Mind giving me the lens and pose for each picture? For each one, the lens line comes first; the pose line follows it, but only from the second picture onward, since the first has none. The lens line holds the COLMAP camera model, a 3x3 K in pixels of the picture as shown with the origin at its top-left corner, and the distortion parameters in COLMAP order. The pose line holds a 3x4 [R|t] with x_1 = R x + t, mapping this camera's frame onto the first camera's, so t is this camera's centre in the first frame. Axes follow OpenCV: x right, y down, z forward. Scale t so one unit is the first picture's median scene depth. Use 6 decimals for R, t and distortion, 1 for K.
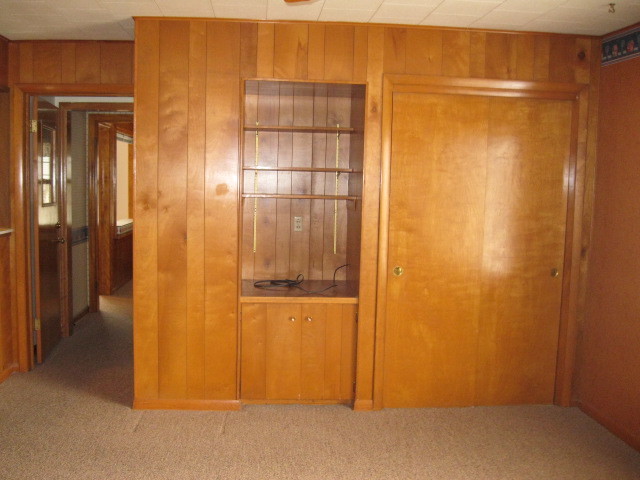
lens RADIAL K [[652.1, 0, 320.0], [0, 652.1, 240.0], [0, 0, 1]] dist [-0.114553, 0.010844]
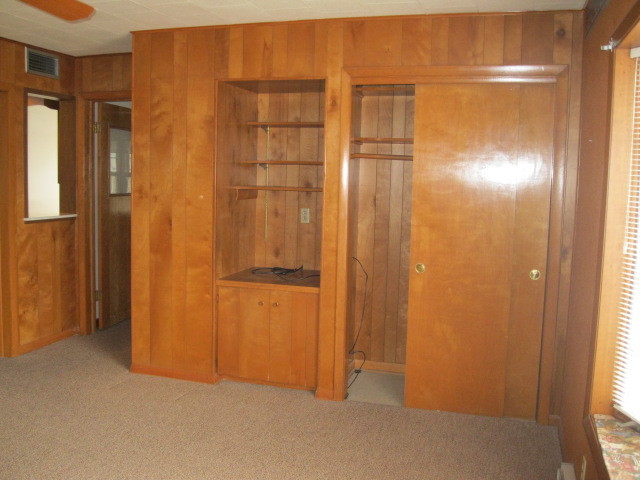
lens RADIAL K [[652.1, 0, 320.0], [0, 652.1, 240.0], [0, 0, 1]] dist [-0.114553, 0.010844]
pose [[0.929865, 0.036491, -0.366088, 0.438988], [-0.036186, 0.999315, 0.007700, 0.005833], [0.366118, 0.006088, 0.930548, 0.048619]]
